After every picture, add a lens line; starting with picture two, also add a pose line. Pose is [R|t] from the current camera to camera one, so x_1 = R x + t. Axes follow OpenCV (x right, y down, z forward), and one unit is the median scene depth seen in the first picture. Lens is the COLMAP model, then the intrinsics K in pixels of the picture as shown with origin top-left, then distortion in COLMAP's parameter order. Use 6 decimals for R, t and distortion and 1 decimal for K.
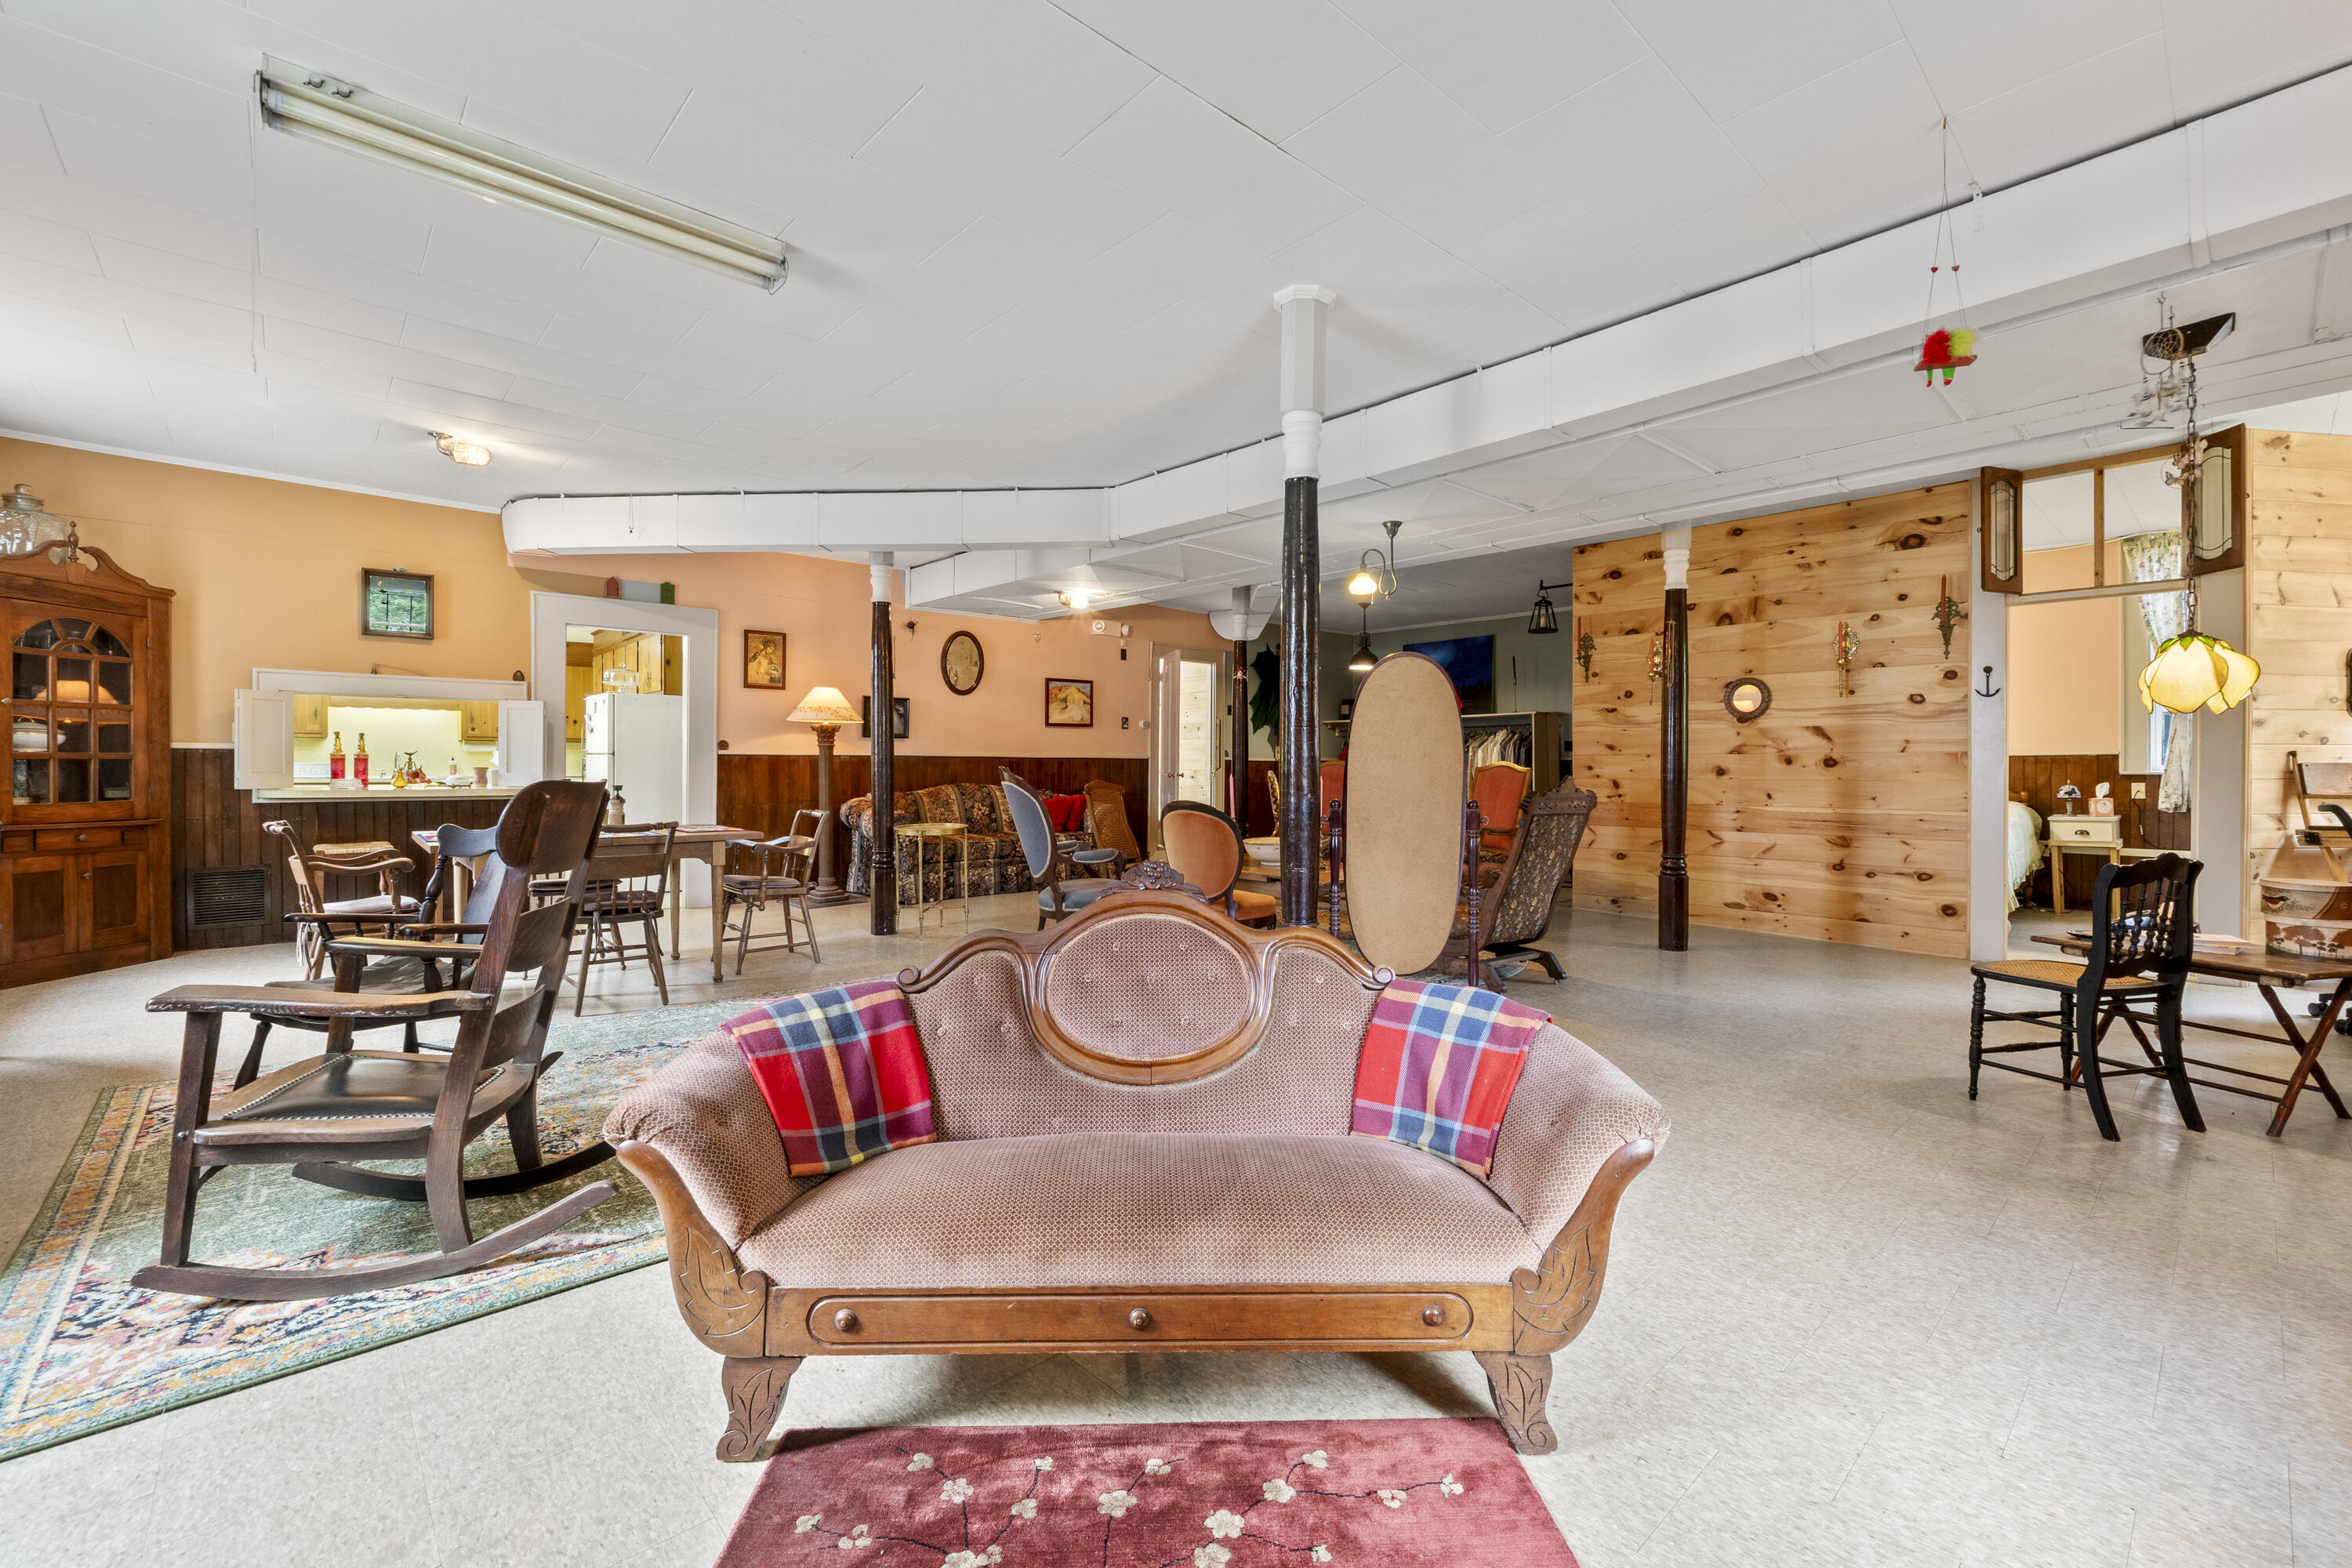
lens RADIAL K [[992.3, 0, 1178.4], [0, 992.3, 770.7], [0, 0, 1]] dist [-0.004627, -0.000518]
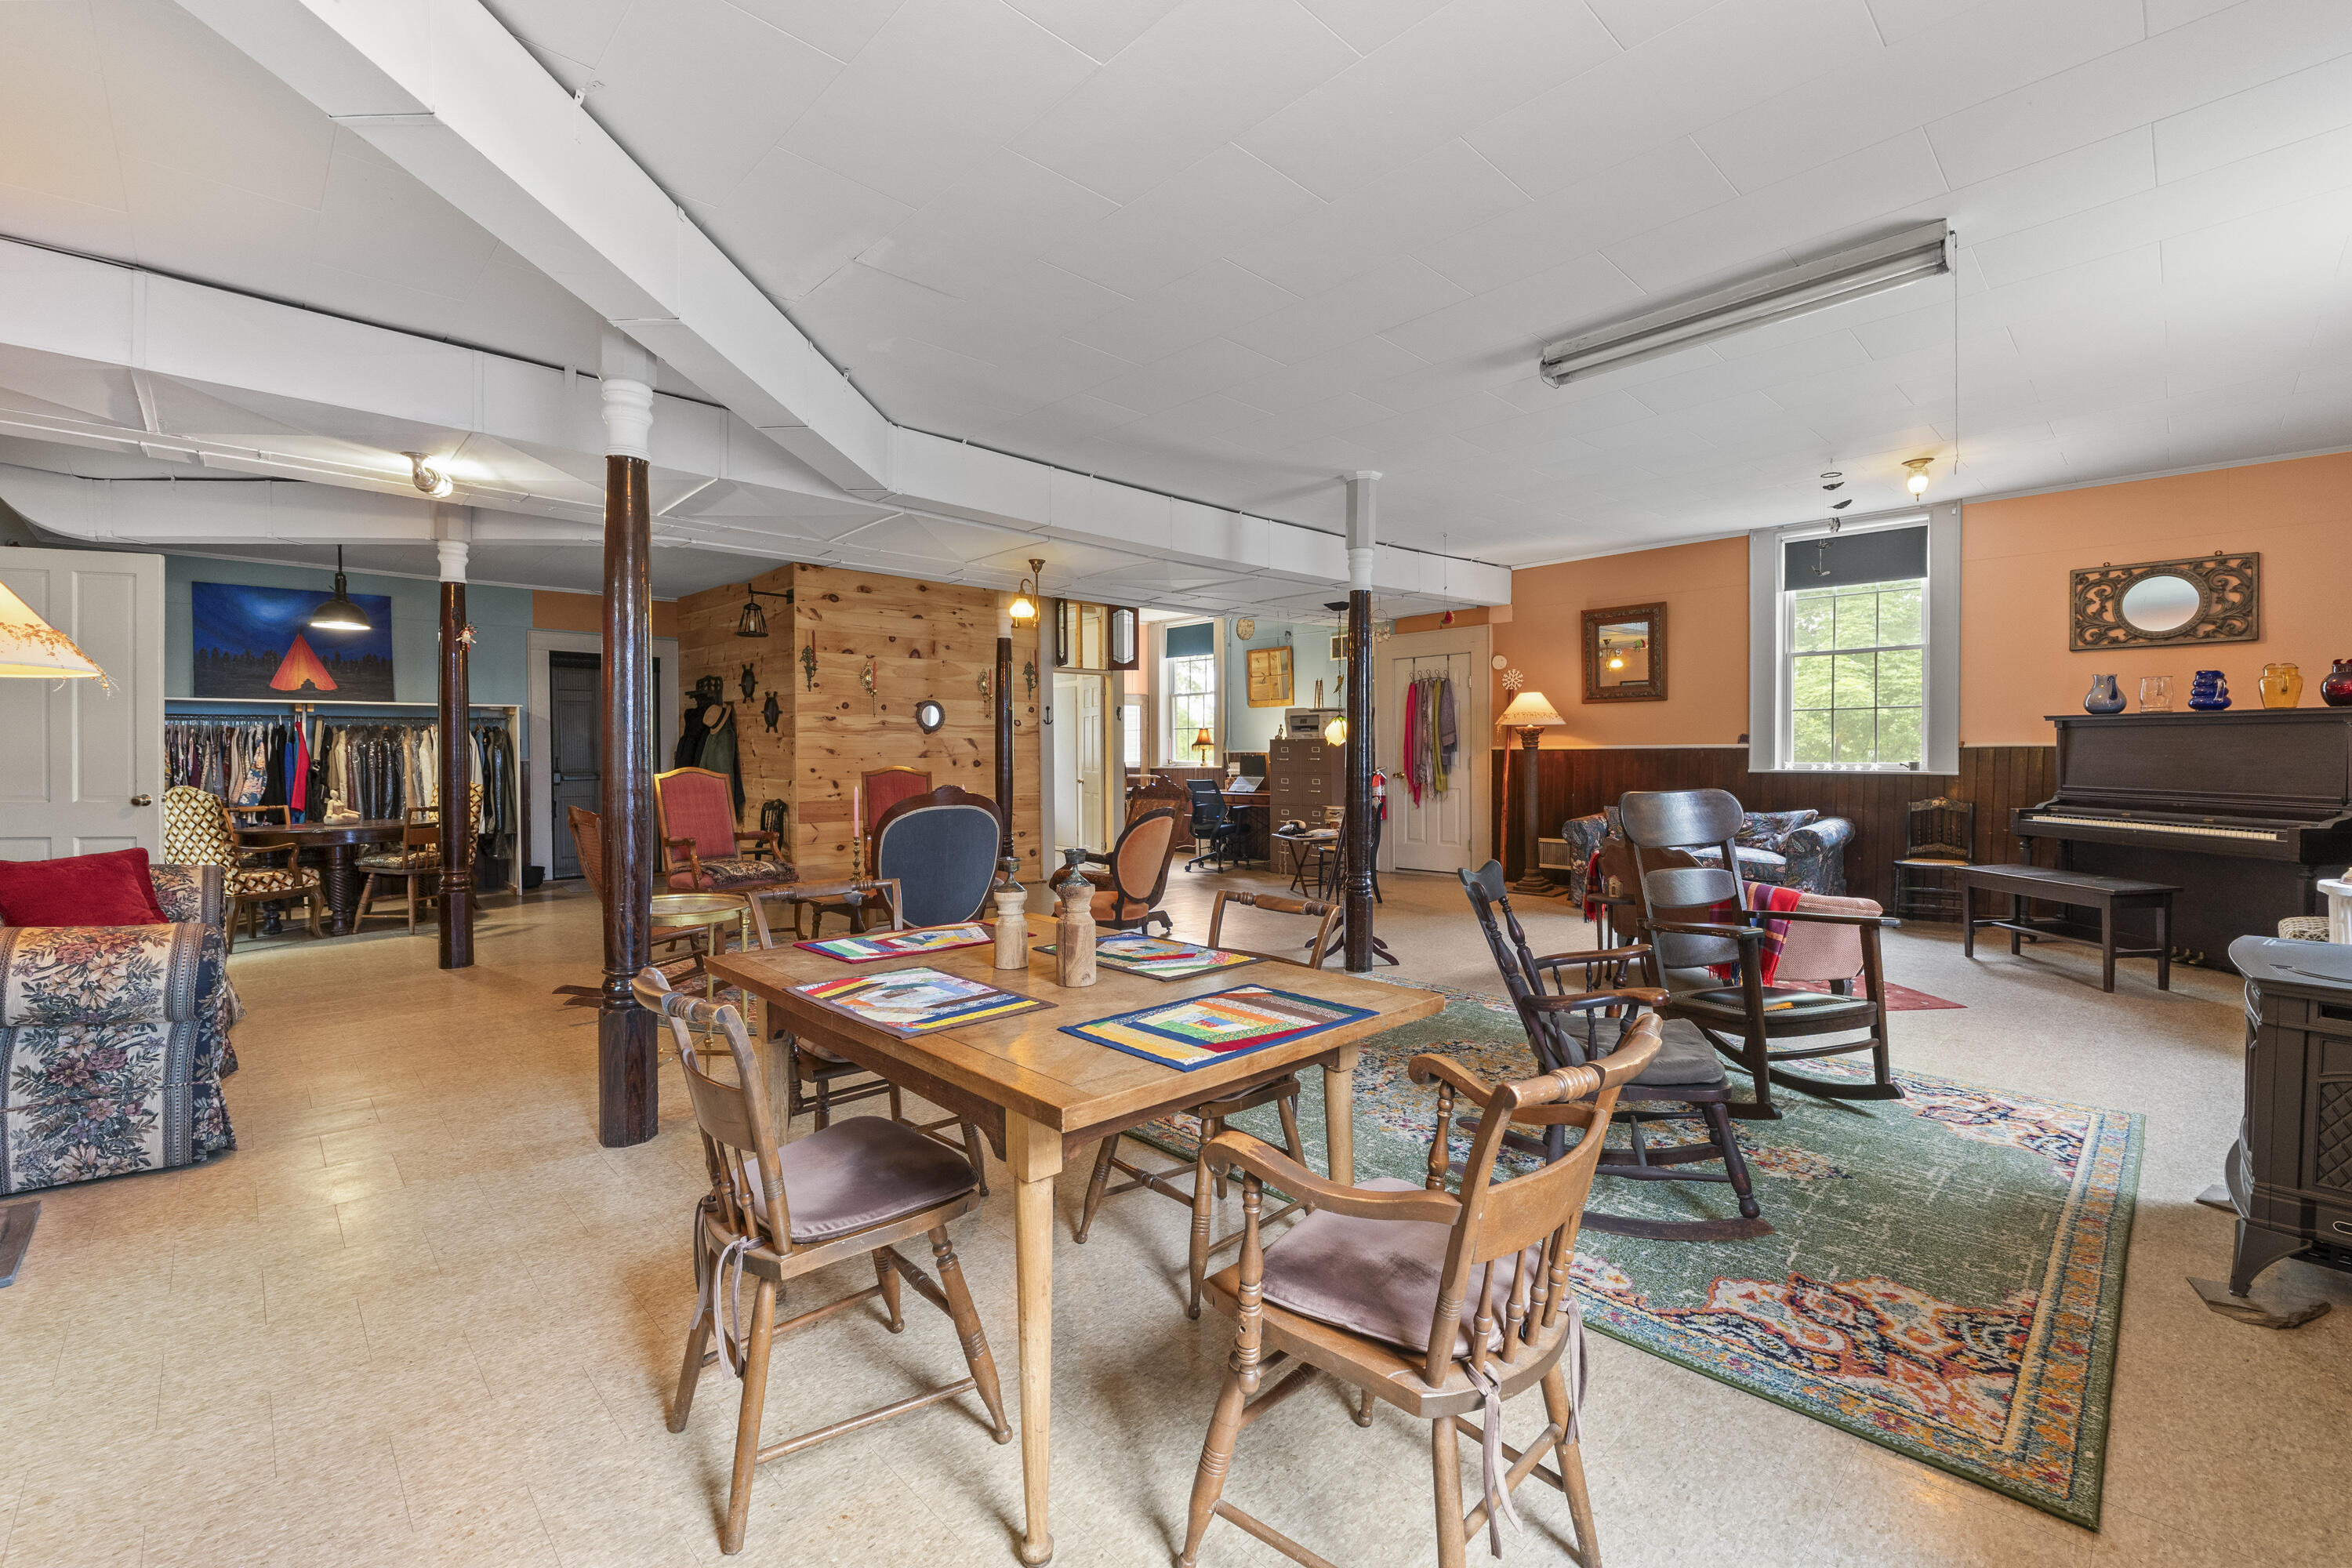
lens RADIAL K [[992.3, 0, 1174.3], [0, 992.3, 774.9], [0, 0, 1]] dist [-0.004627, -0.000518]
pose [[-0.048366, -0.026146, 0.998487, -0.768434], [0.009971, 0.999595, 0.026658, -0.026162], [-0.998780, 0.011246, -0.048086, 0.736380]]
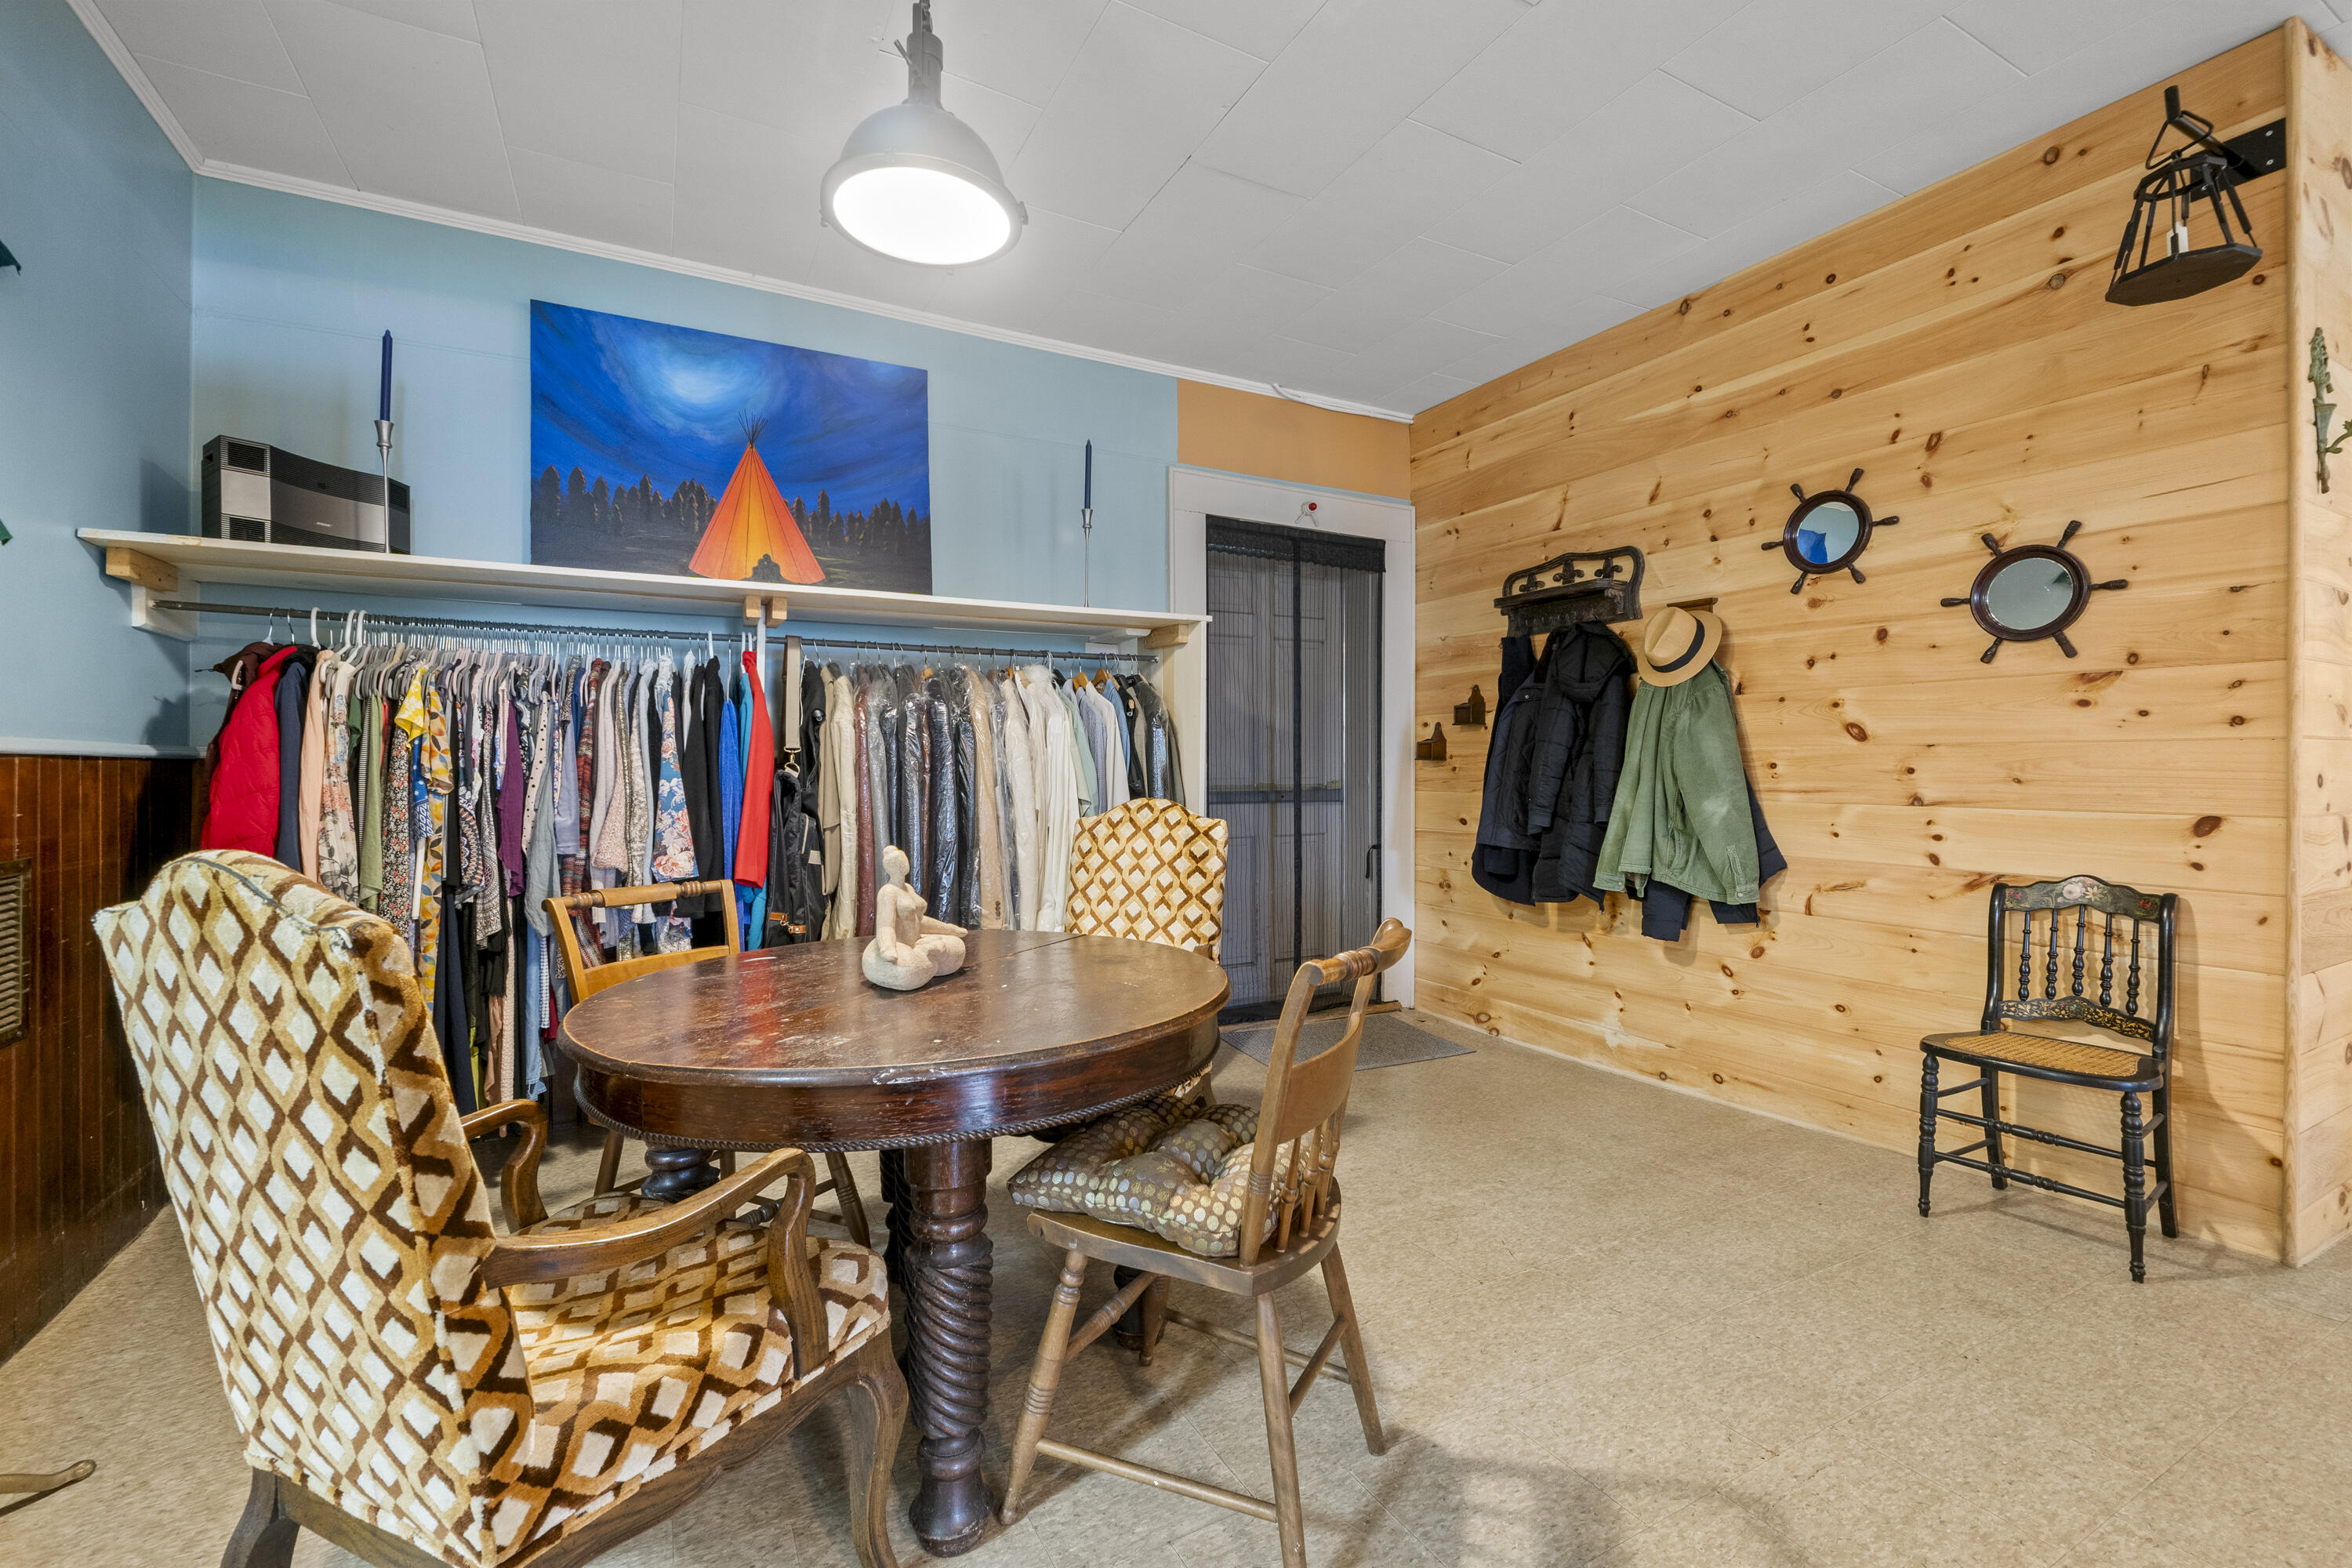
lens RADIAL K [[992.3, 0, 1181.1], [0, 992.3, 774.2], [0, 0, 1]] dist [-0.004627, -0.000518]
pose [[0.223754, -0.006532, 0.974624, -0.125410], [0.010337, 0.999937, 0.004329, -0.014609], [-0.974591, 0.009107, 0.223808, 1.272424]]
